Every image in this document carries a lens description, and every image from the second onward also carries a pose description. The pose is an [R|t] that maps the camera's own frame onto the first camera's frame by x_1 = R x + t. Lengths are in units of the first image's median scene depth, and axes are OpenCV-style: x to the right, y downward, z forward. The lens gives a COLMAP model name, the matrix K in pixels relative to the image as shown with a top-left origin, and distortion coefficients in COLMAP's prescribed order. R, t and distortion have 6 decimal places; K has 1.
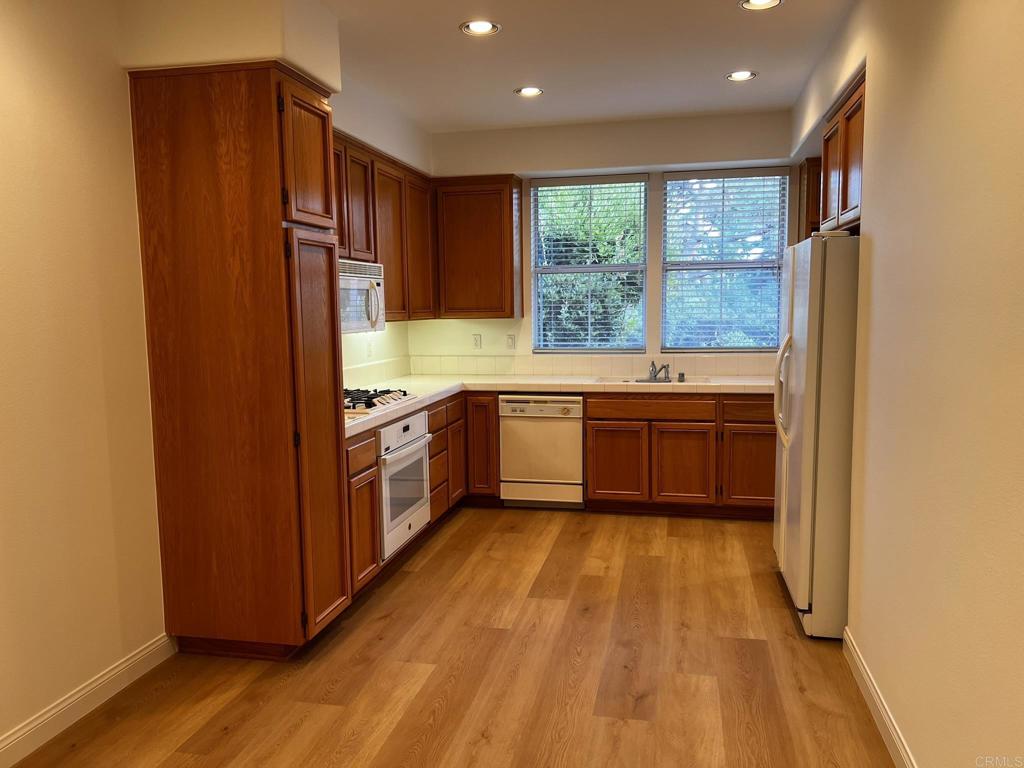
lens RADIAL K [[772.8, 0, 504.2], [0, 772.8, 386.0], [0, 0, 1]] dist [0.044857, -0.051751]
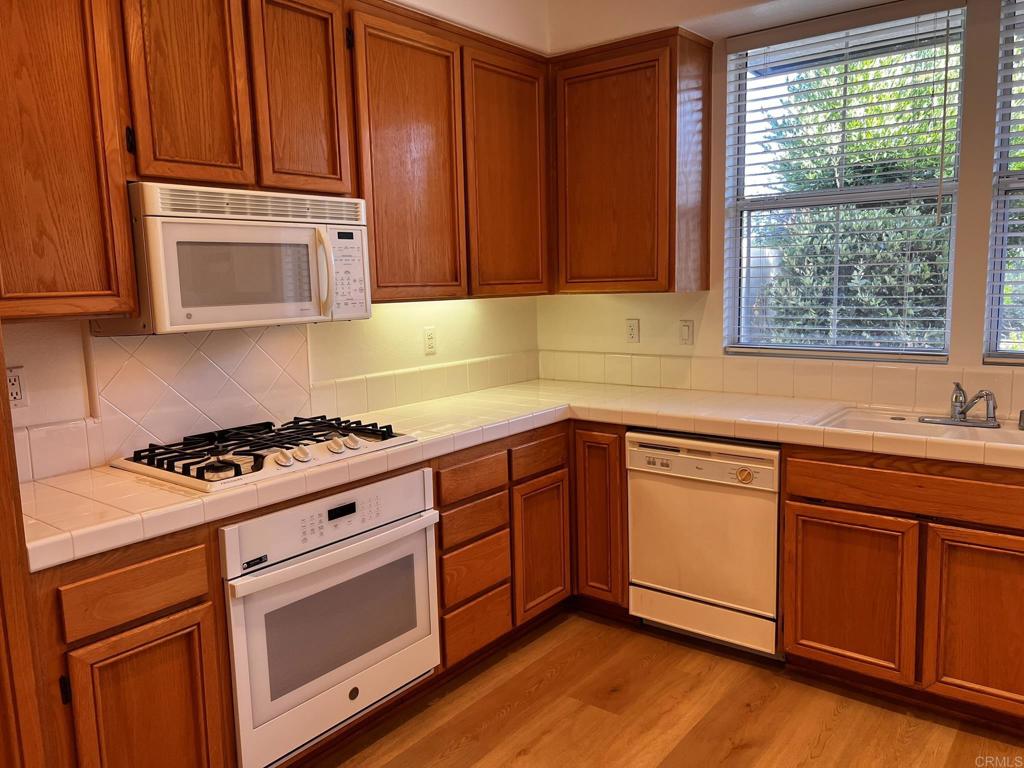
lens RADIAL K [[772.8, 0, 515.9], [0, 772.8, 377.8], [0, 0, 1]] dist [0.044857, -0.051751]
pose [[0.903150, 0.048254, -0.426605, 0.158515], [-0.033235, 0.998540, 0.042587, -0.048945], [0.428037, -0.024284, 0.903435, 0.467546]]
